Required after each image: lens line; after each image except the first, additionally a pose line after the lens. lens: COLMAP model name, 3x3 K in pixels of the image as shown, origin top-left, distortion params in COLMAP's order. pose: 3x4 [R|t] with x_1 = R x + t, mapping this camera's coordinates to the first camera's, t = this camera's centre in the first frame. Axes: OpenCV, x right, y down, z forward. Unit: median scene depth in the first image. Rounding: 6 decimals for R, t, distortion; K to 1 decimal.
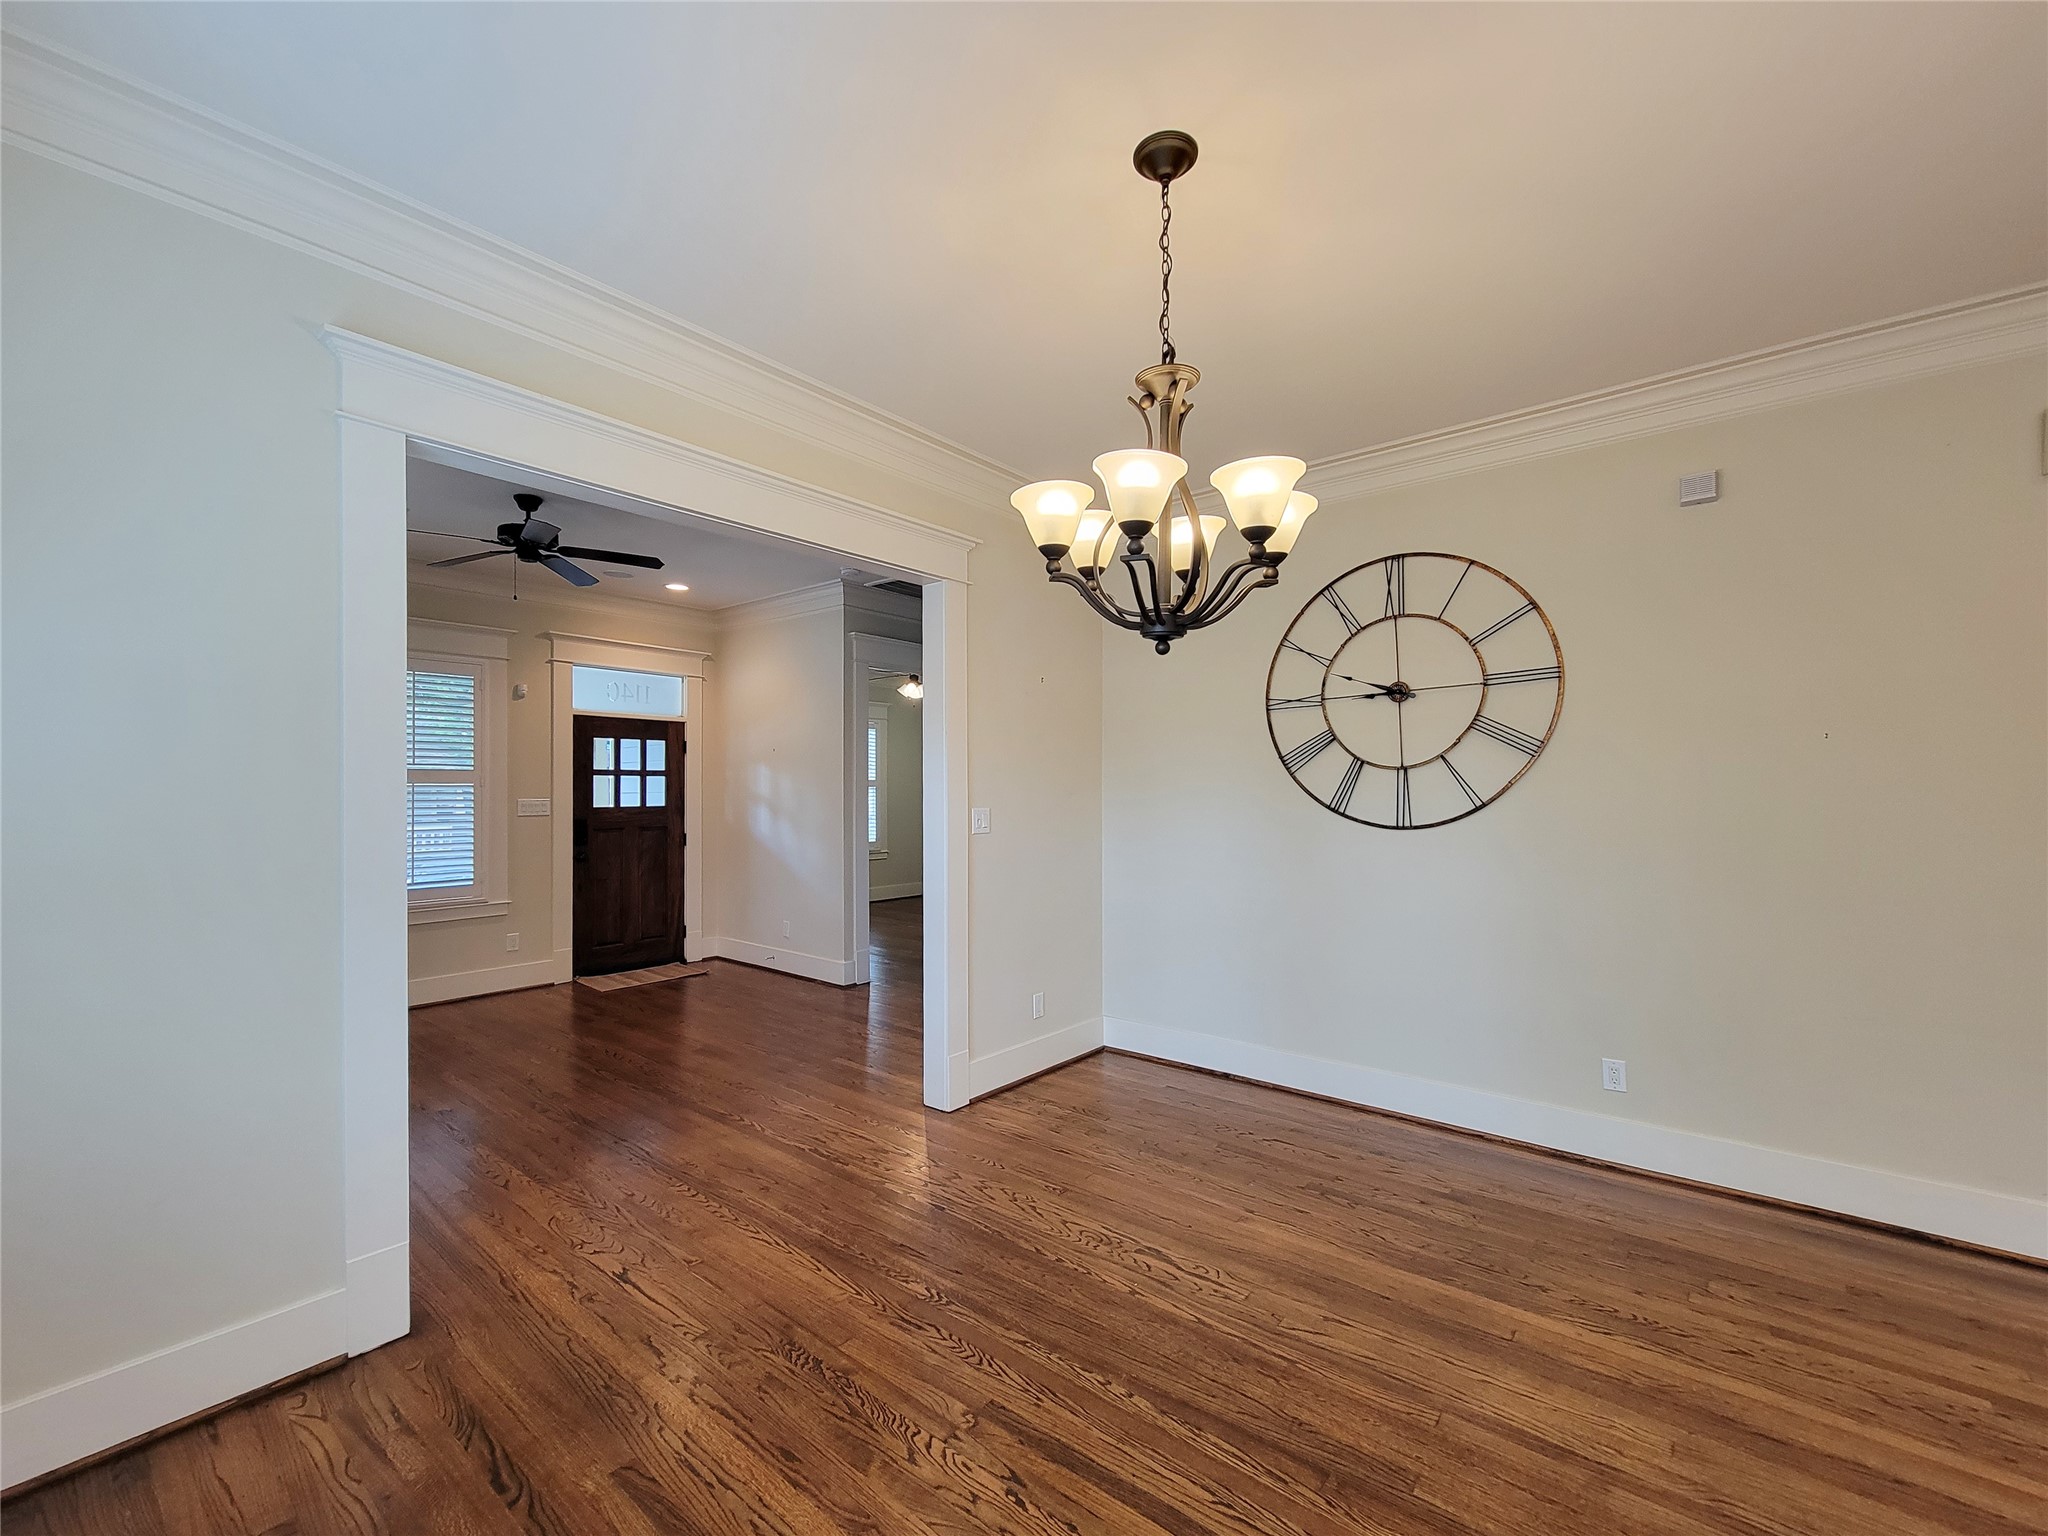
lens RADIAL K [[847.6, 0, 1045.9], [0, 847.6, 789.9], [0, 0, 1]] dist [0.001534, 0.000010]
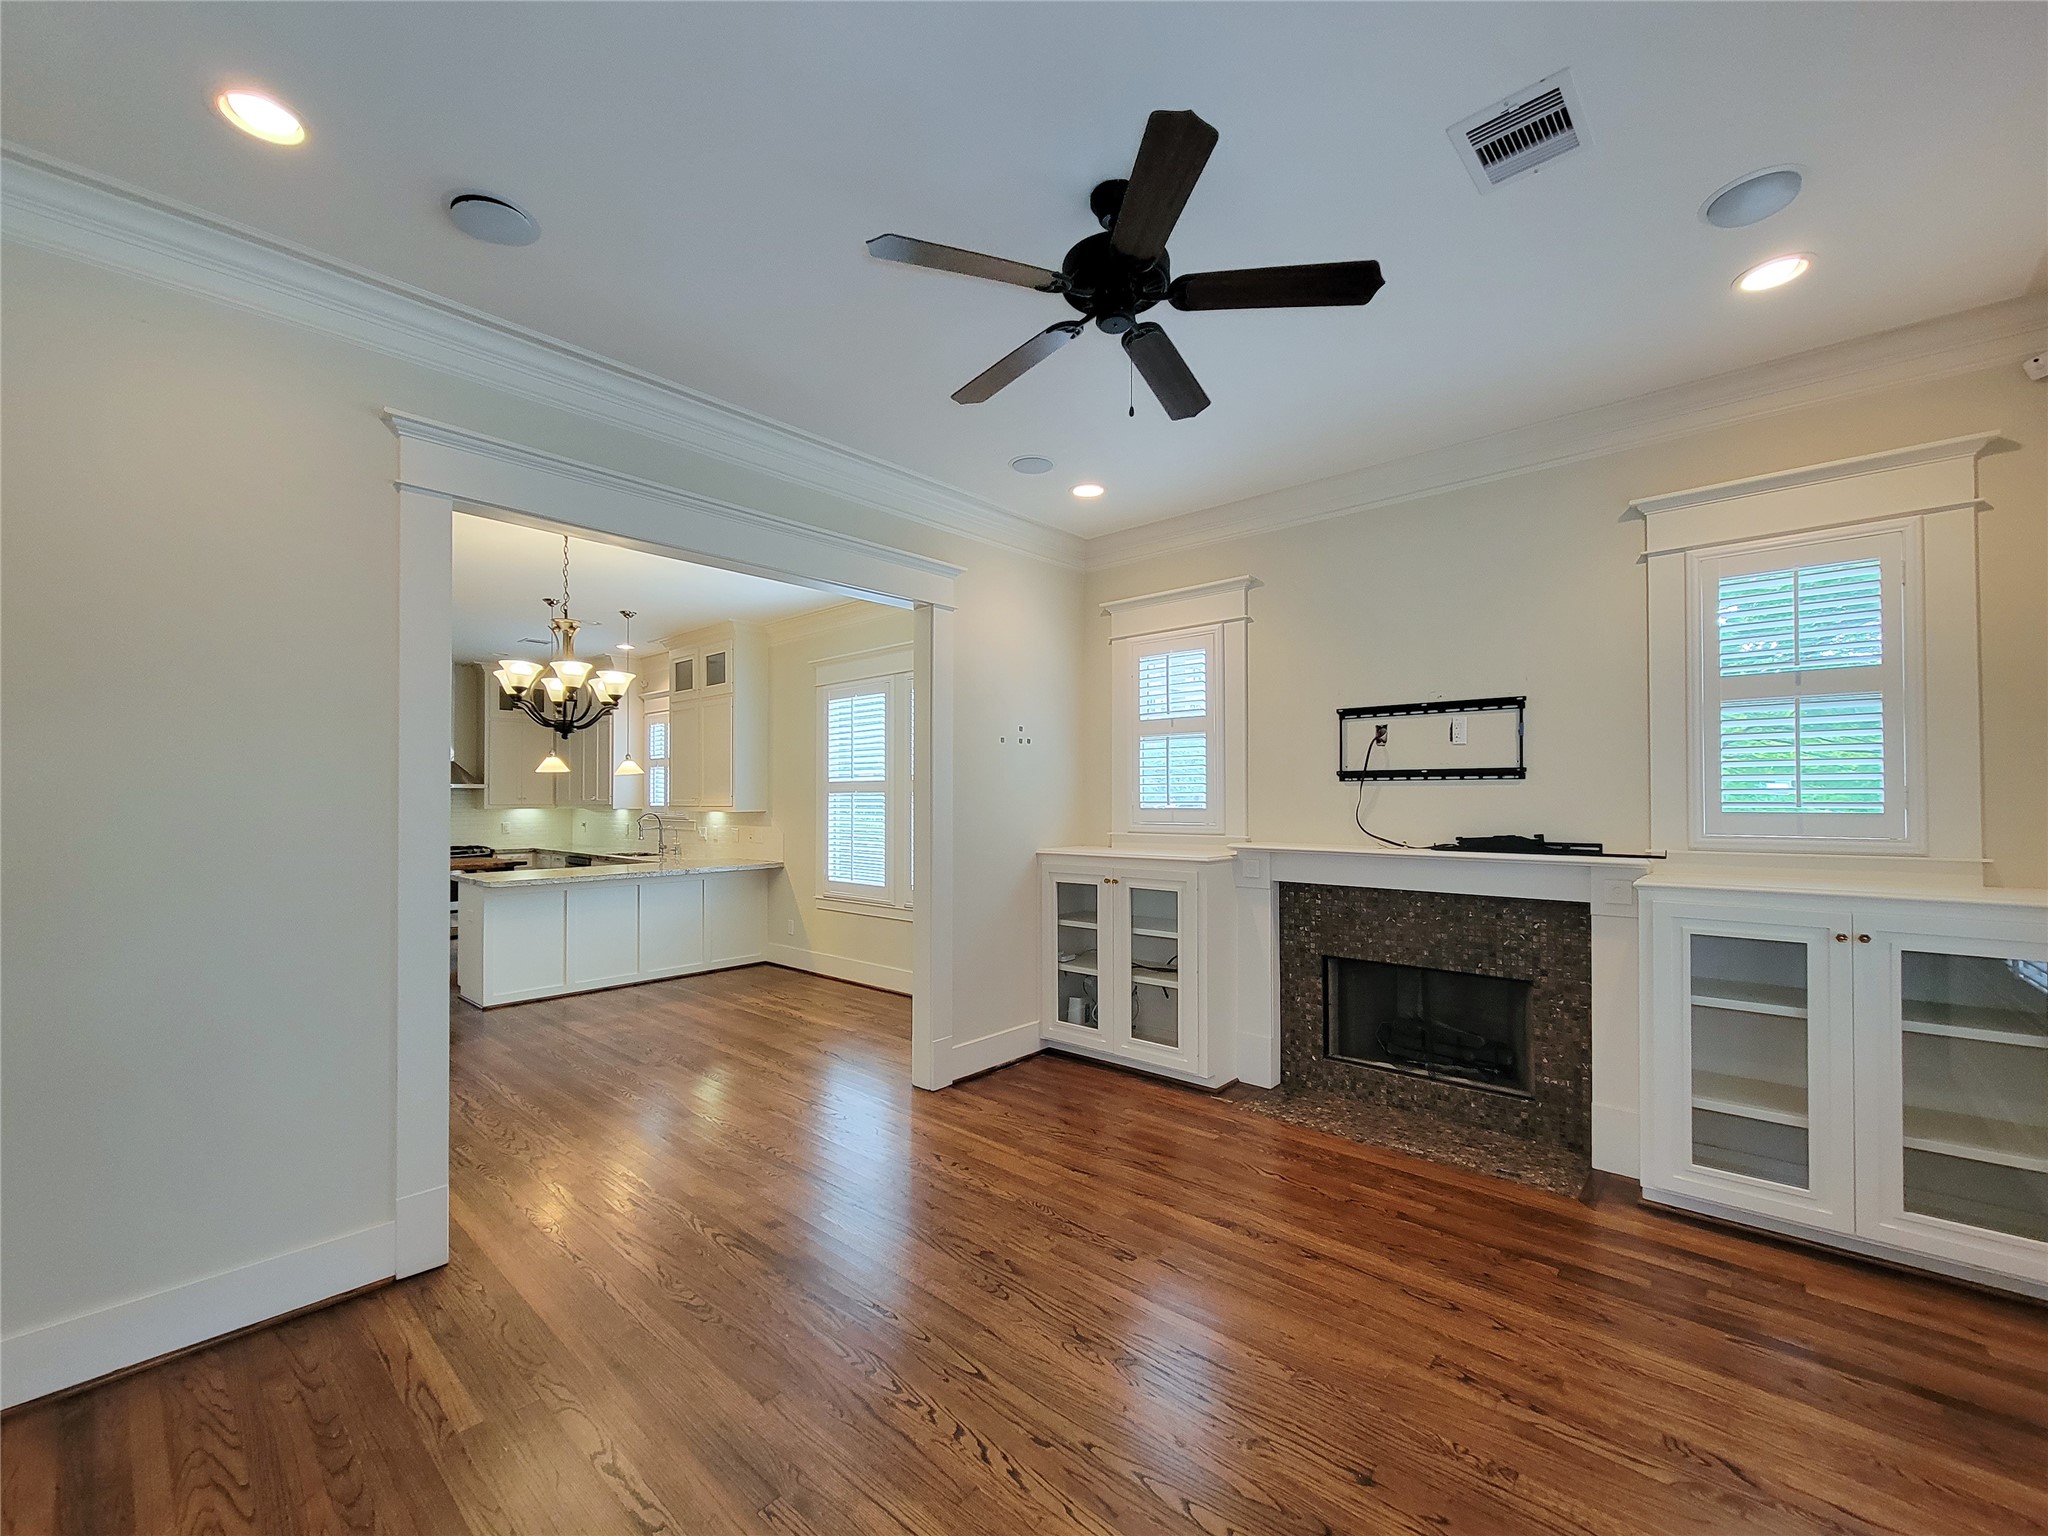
lens RADIAL K [[850.7, 0, 1024.9], [0, 850.7, 786.6], [0, 0, 1]] dist [0.000080, -0.000094]
pose [[-0.997299, 0.005536, 0.073236, -0.676069], [0.004753, 0.999930, -0.010860, 0.000483], [-0.073291, -0.010482, -0.997256, 1.703405]]
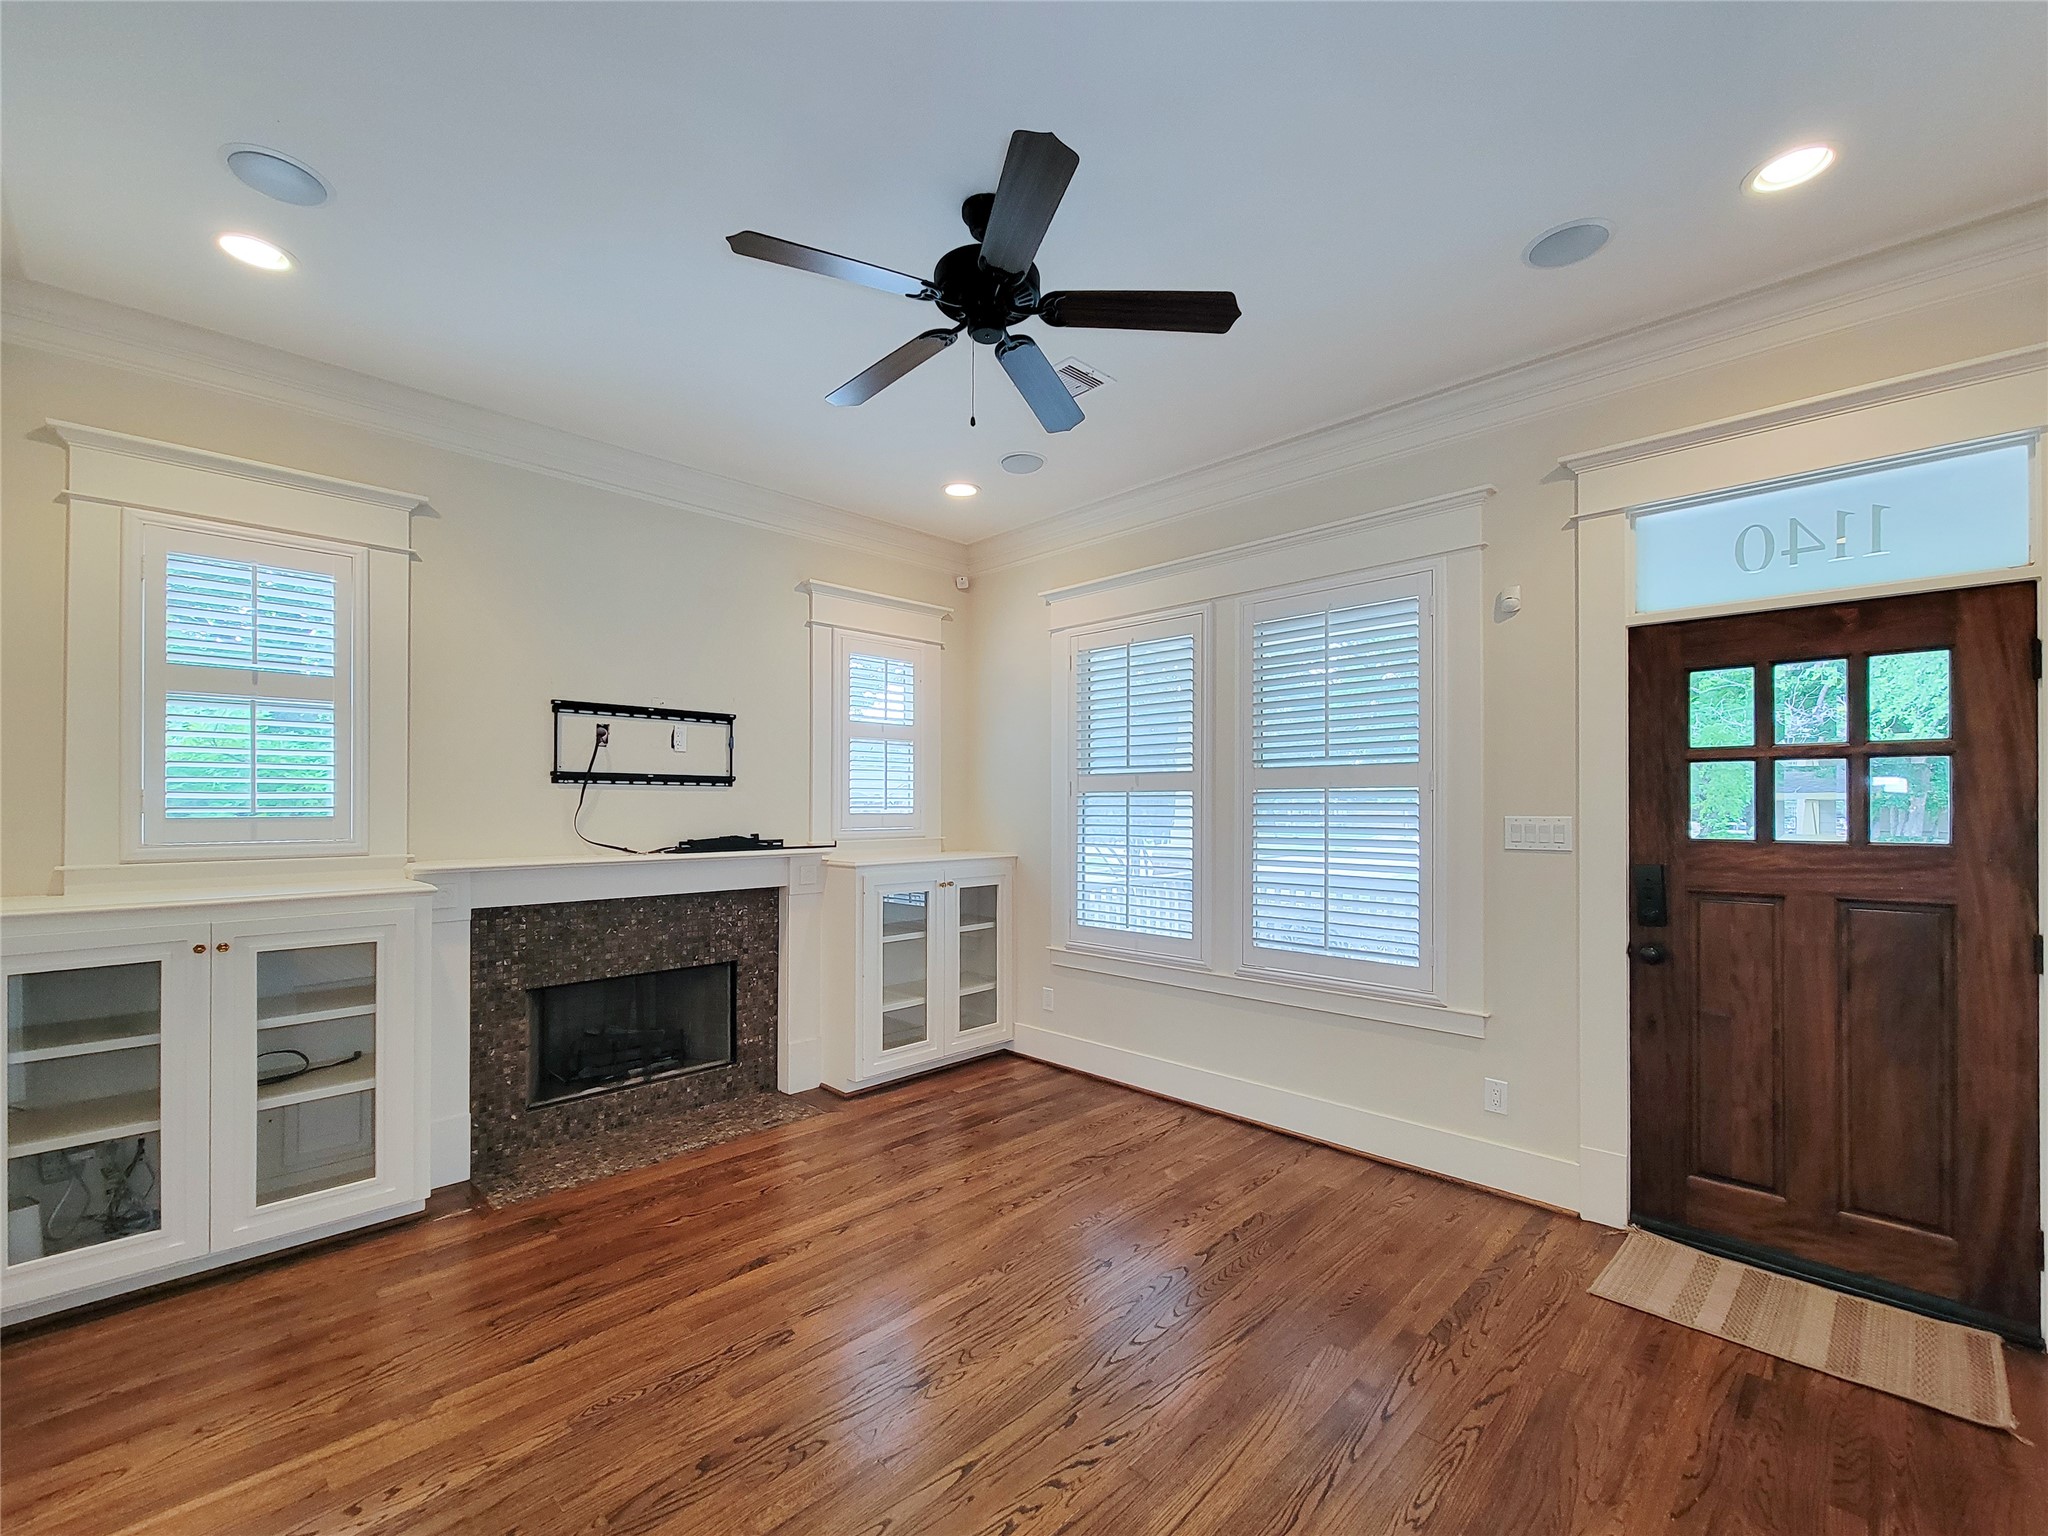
lens RADIAL K [[865.2, 0, 1027.0], [0, 865.2, 800.0], [0, 0, 1]] dist [0.001180, -0.000004]
pose [[-0.114405, -0.005244, -0.993420, -0.122551], [-0.001562, 0.999986, -0.005098, 0.006679], [0.993433, 0.000969, -0.114411, 1.235530]]
